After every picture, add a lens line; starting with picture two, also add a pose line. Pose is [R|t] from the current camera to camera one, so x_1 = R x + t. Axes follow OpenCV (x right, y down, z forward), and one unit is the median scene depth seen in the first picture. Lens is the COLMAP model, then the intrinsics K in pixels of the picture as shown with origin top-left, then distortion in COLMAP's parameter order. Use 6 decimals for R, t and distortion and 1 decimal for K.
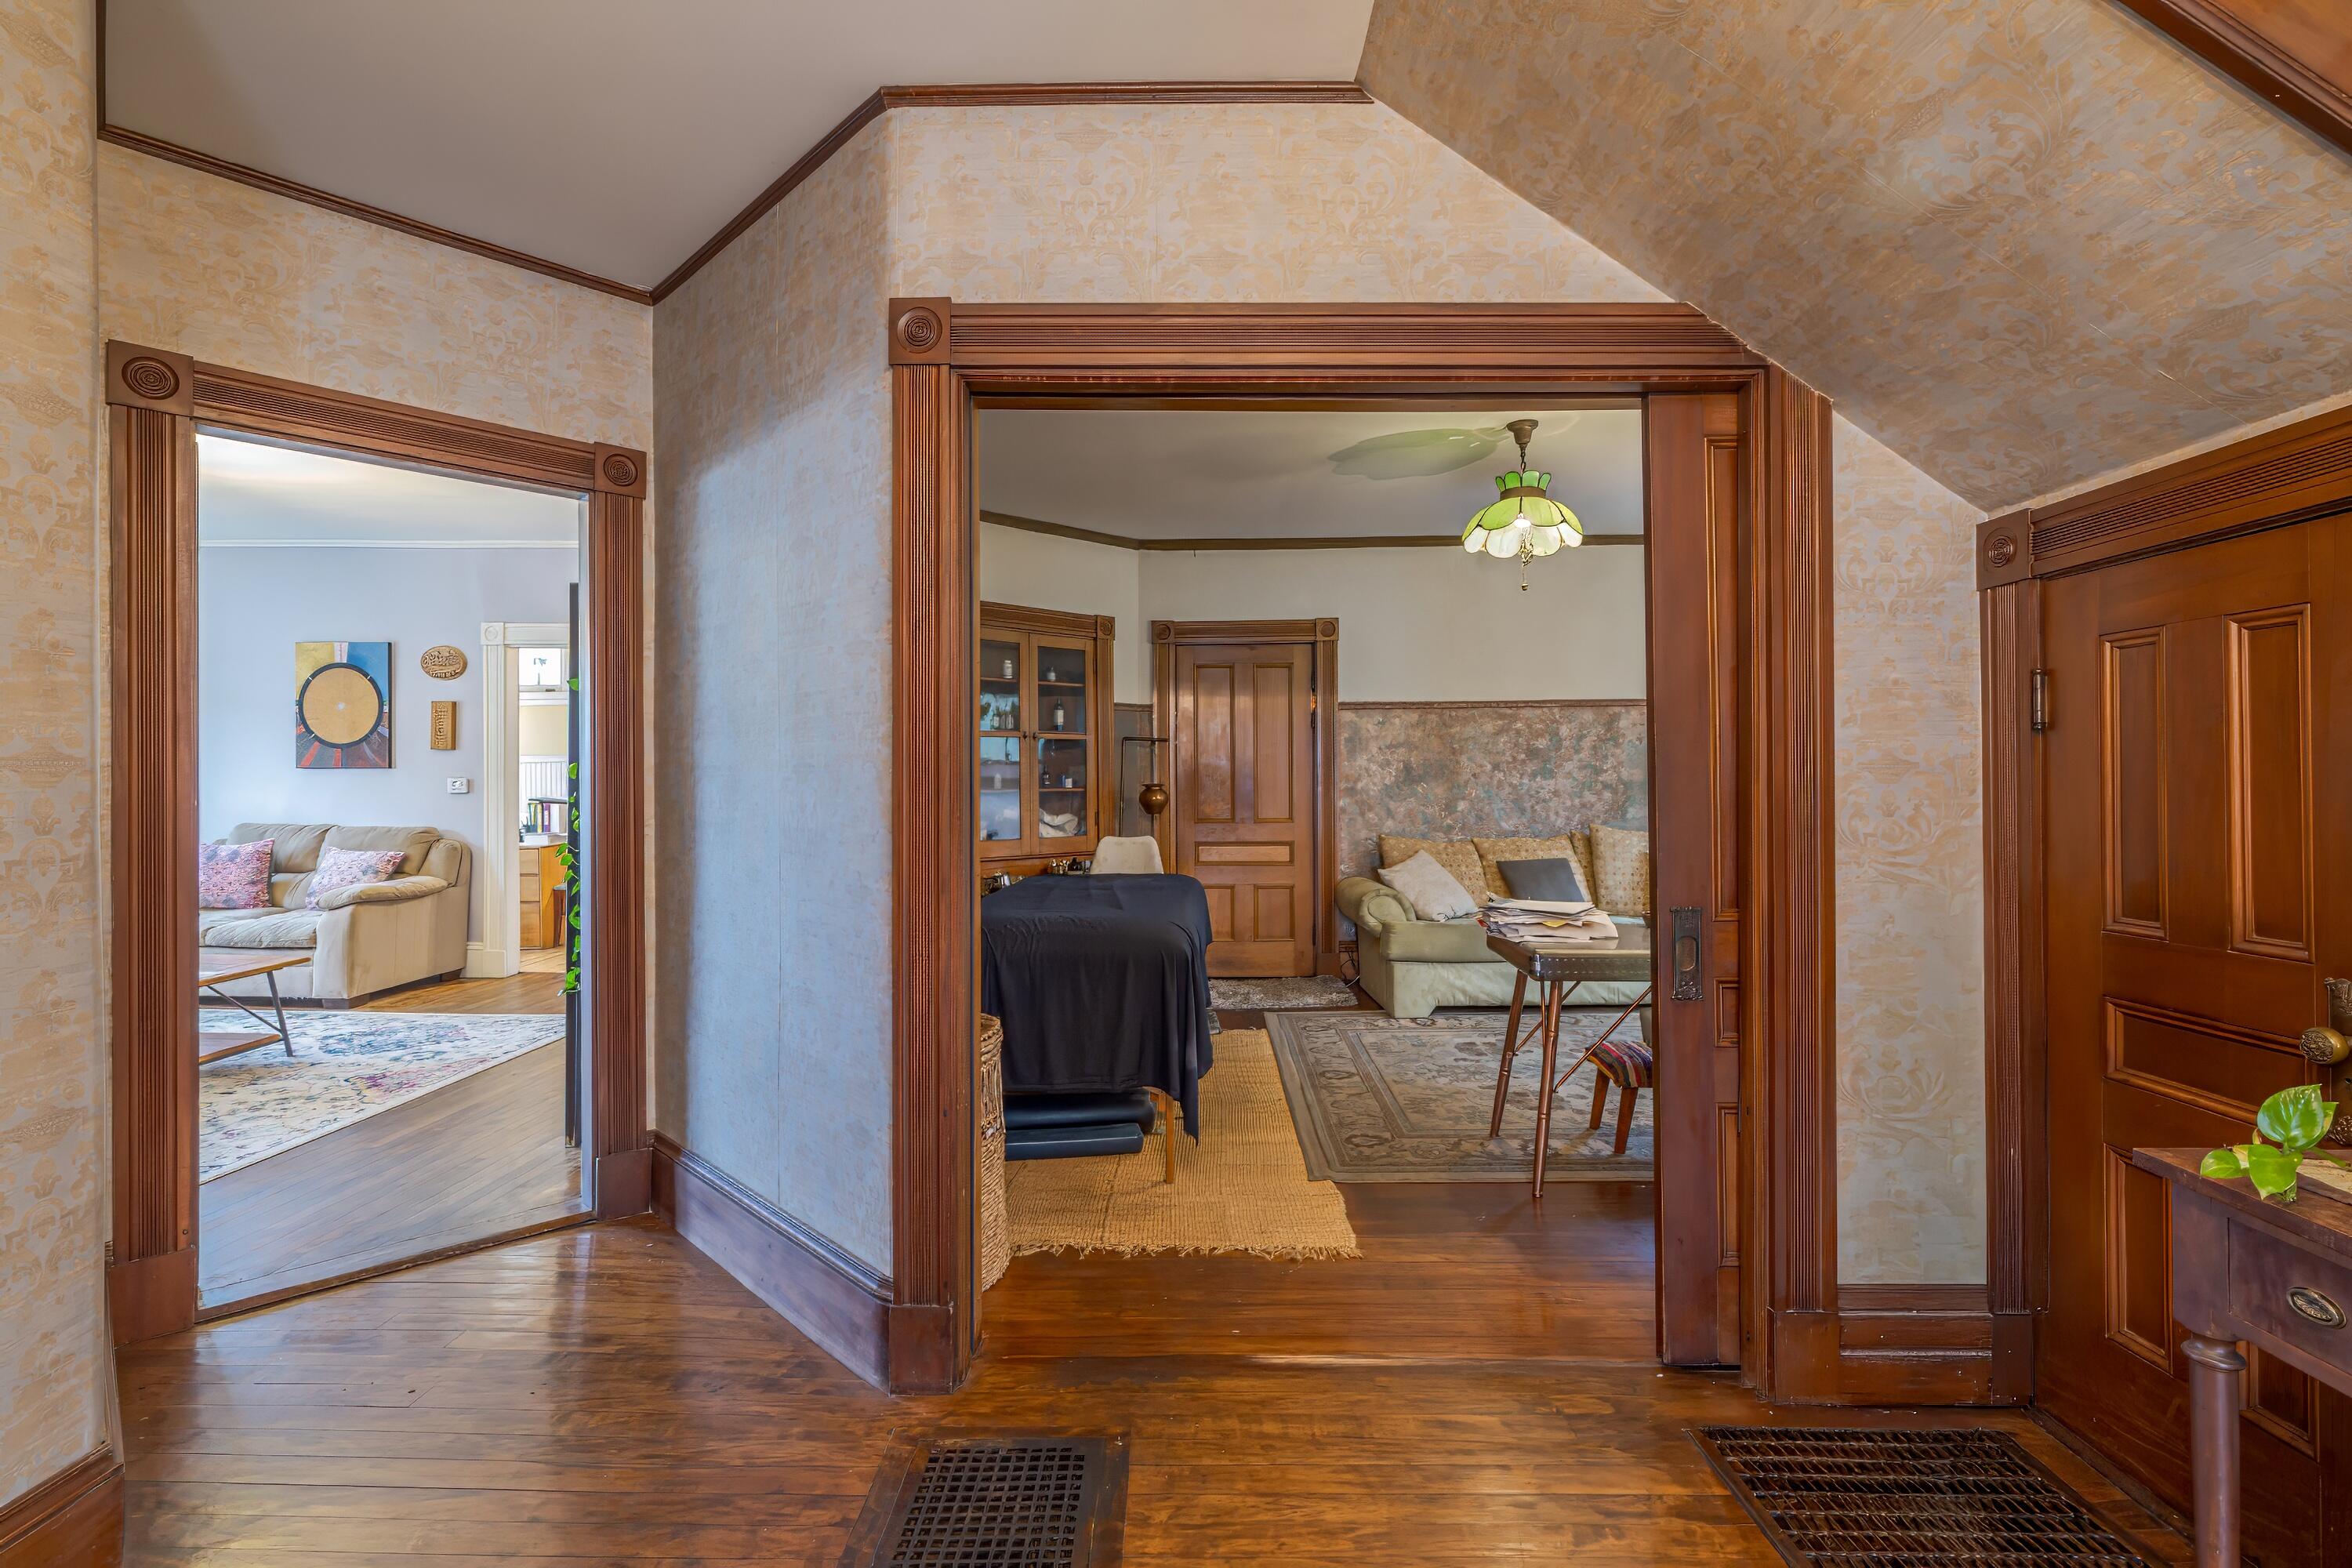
lens RADIAL K [[1082.5, 0, 1176.0], [0, 1082.5, 784.0], [0, 0, 1]] dist [-0.000035, 0.000001]
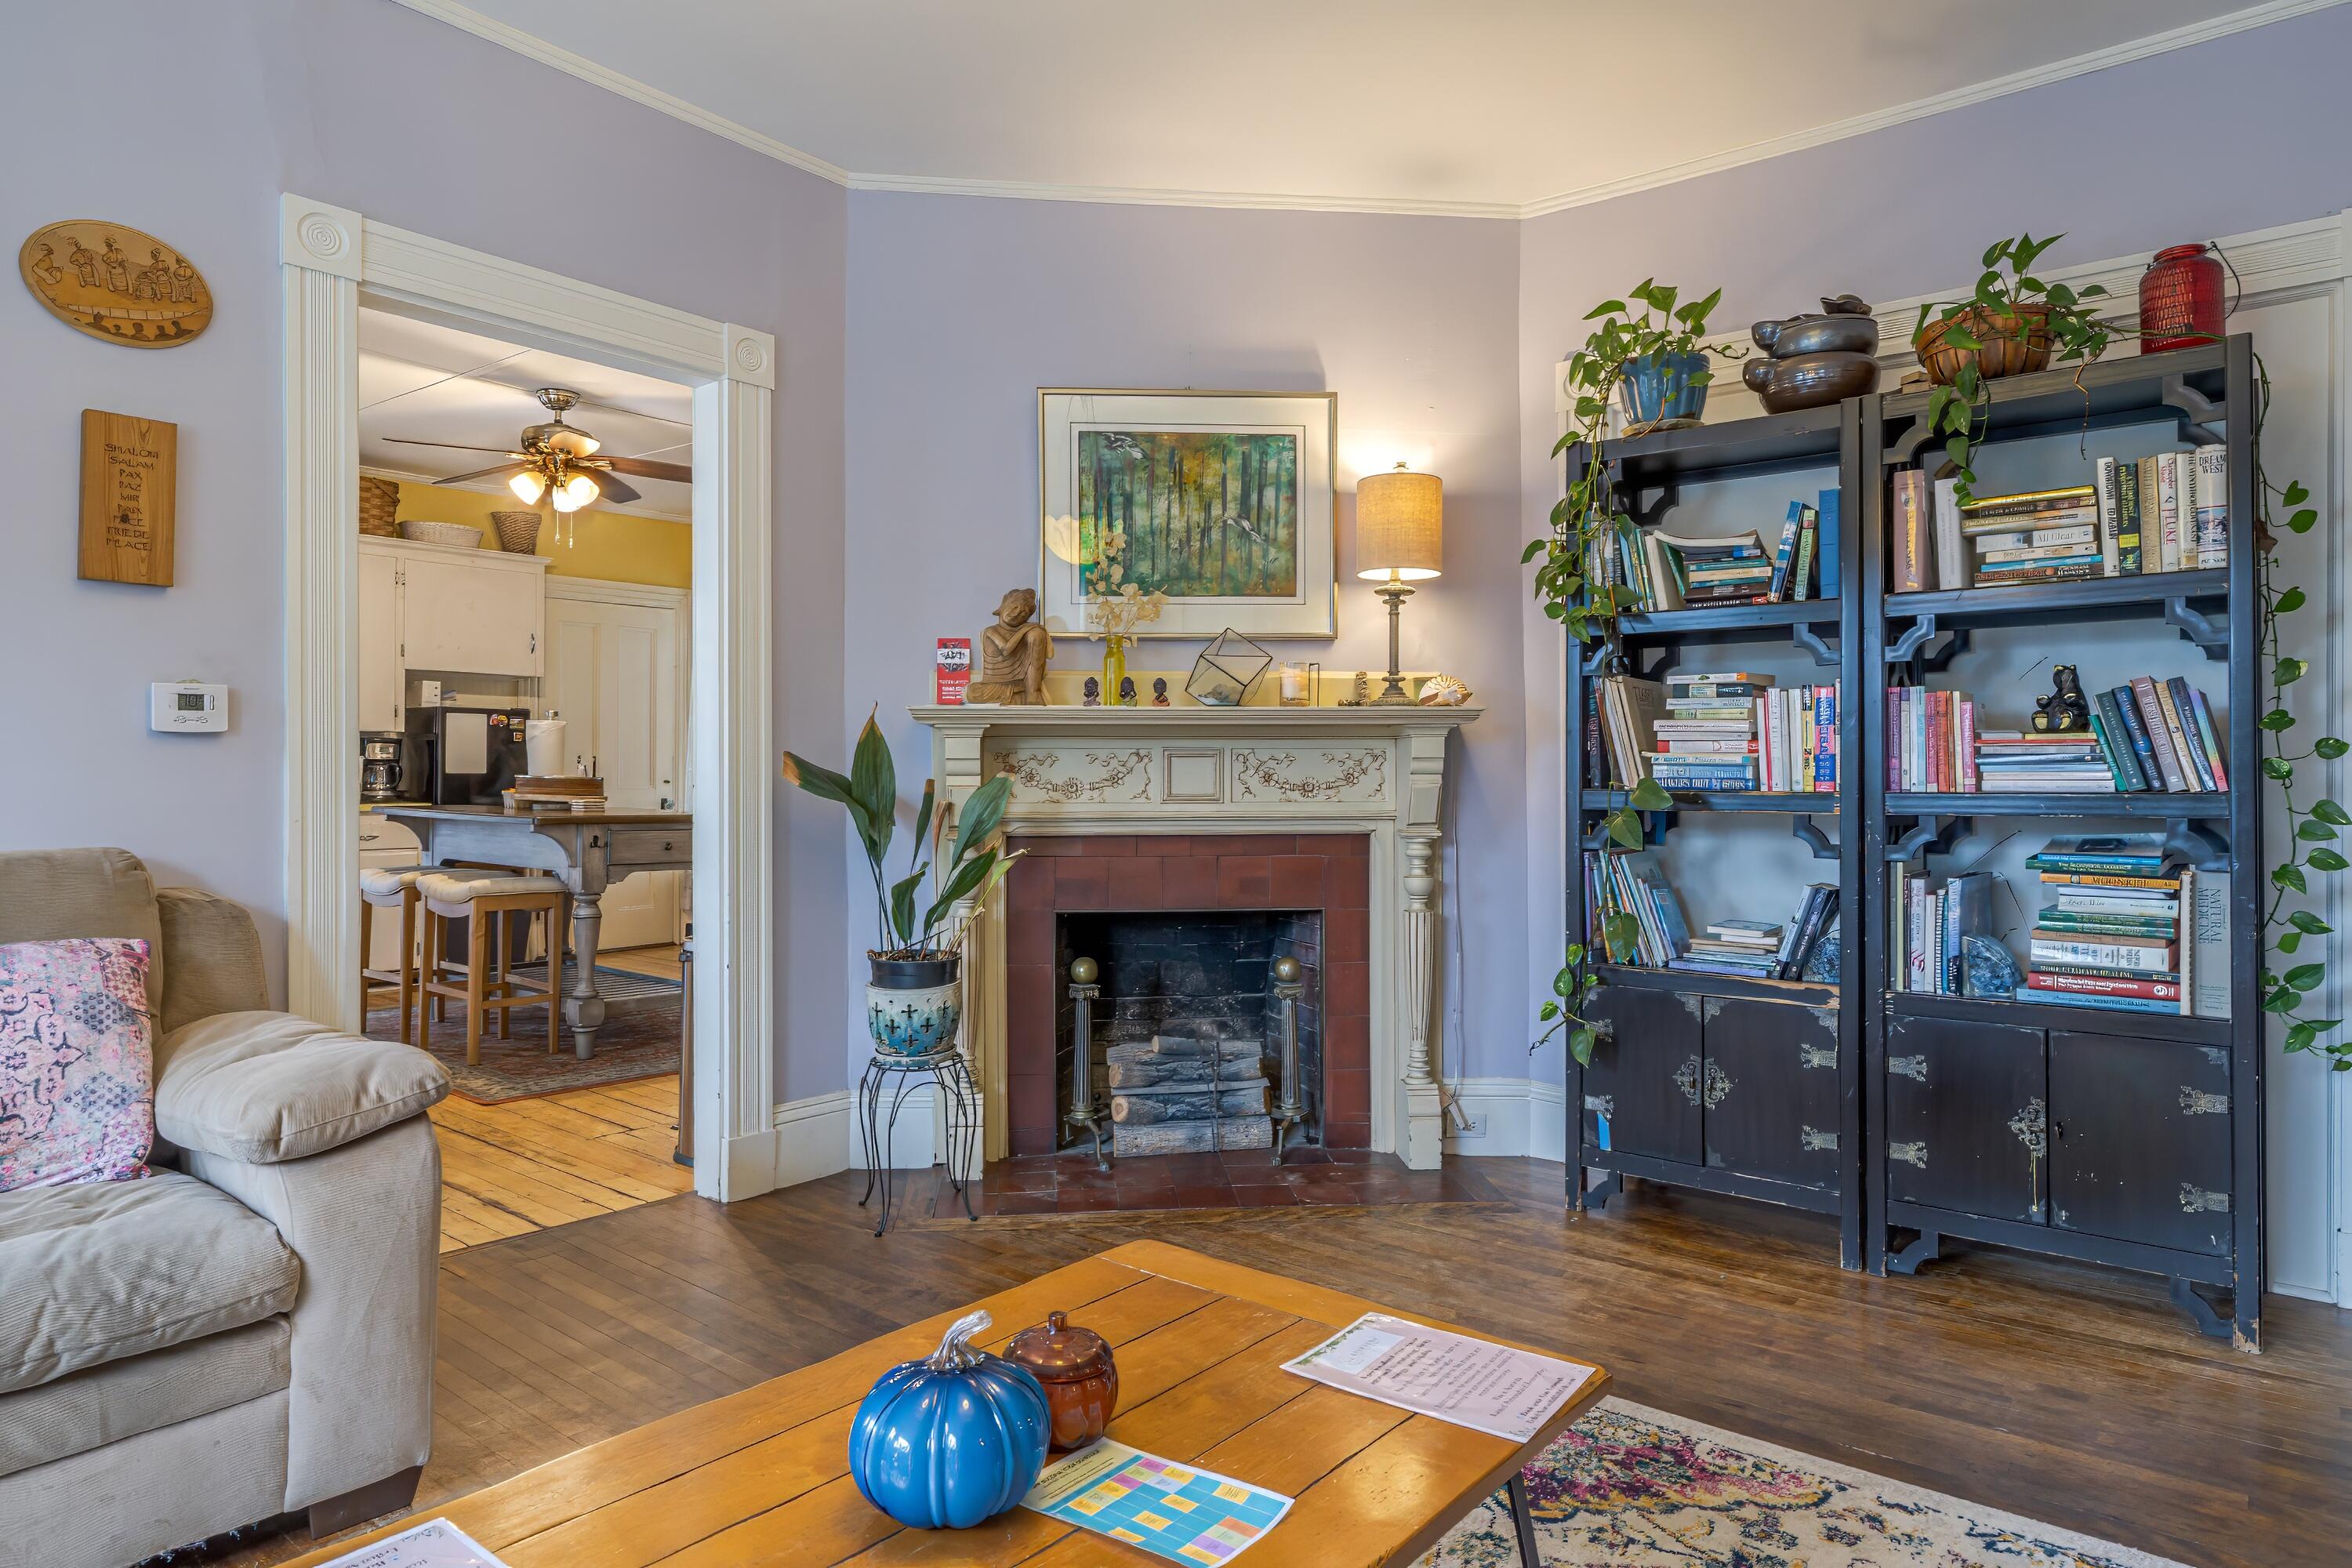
lens RADIAL K [[1374.6, 0, 1176.0], [0, 1374.6, 784.0], [0, 0, 1]] dist [-0.000388, -0.000082]
pose [[0.626920, 0.002972, 0.779078, -1.151450], [-0.005341, 0.999986, 0.000483, 0.030957], [-0.779066, -0.004464, 0.626927, 0.794075]]
